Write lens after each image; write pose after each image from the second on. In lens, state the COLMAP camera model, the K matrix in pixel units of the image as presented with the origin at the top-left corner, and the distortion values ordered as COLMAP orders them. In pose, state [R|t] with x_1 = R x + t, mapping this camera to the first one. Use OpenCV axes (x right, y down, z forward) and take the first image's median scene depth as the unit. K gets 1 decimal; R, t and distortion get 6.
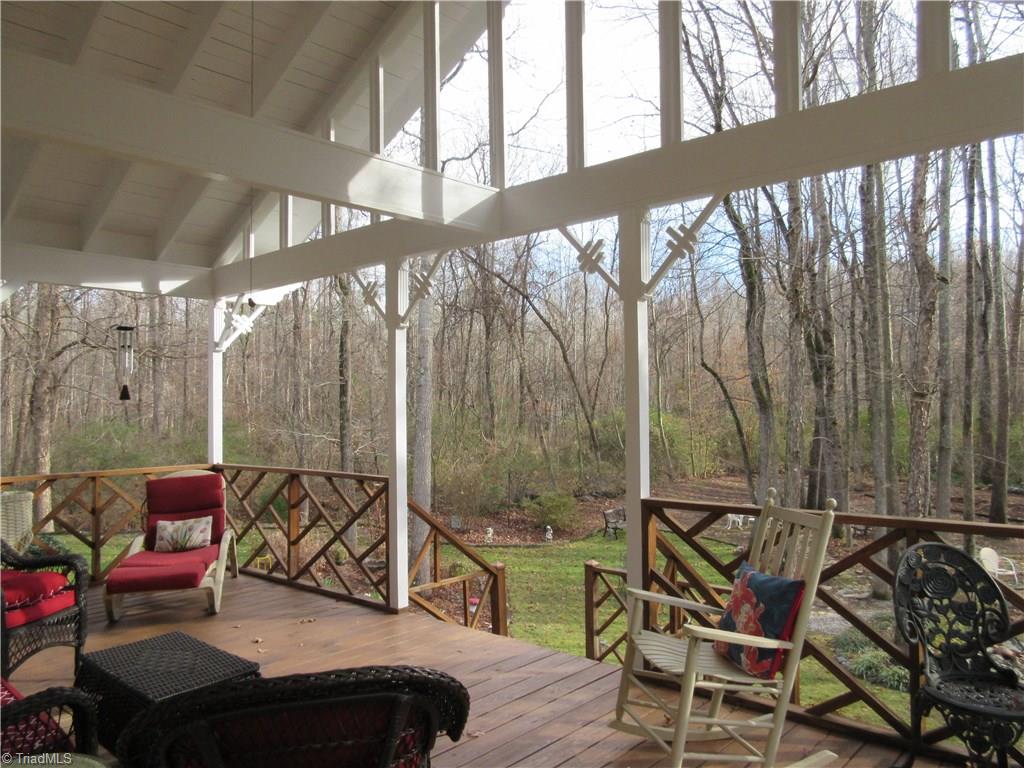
lens RADIAL K [[762.3, 0, 511.8], [0, 762.3, 386.8], [0, 0, 1]] dist [-0.013380, 0.010092]
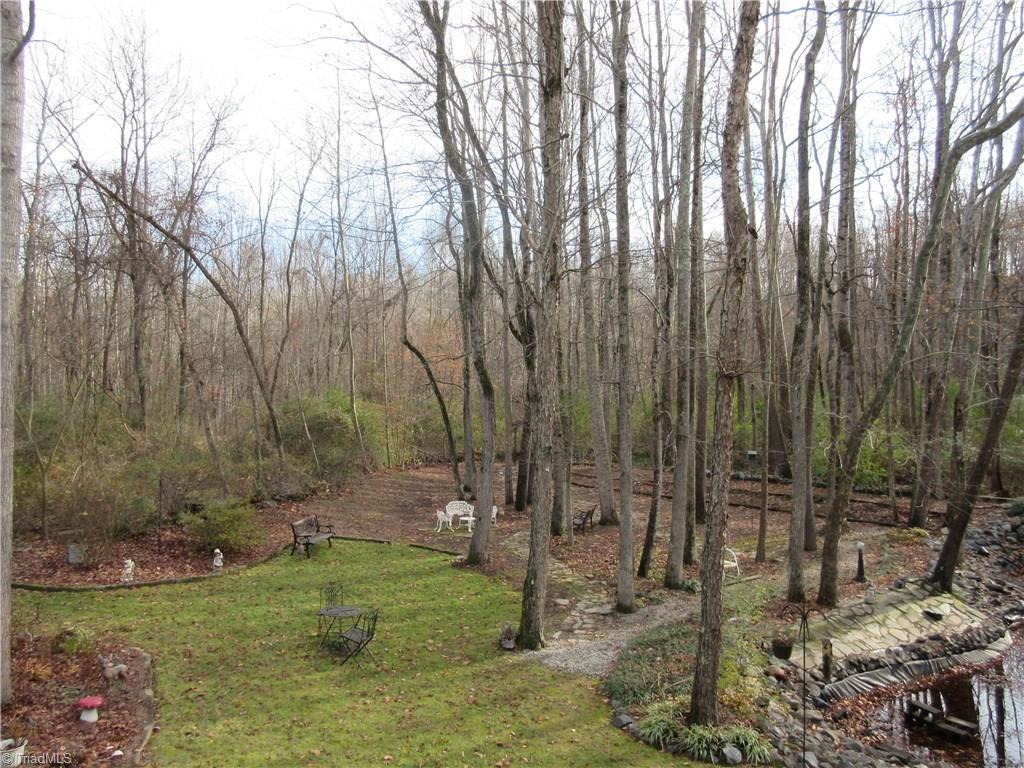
lens RADIAL K [[762.3, 0, 511.8], [0, 762.3, 383.5], [0, 0, 1]] dist [-0.013380, 0.010092]
pose [[0.913394, 0.007176, 0.407014, 0.006510], [-0.013900, 0.999811, 0.013565, 0.005028], [-0.406839, -0.018048, 0.913321, 0.180708]]
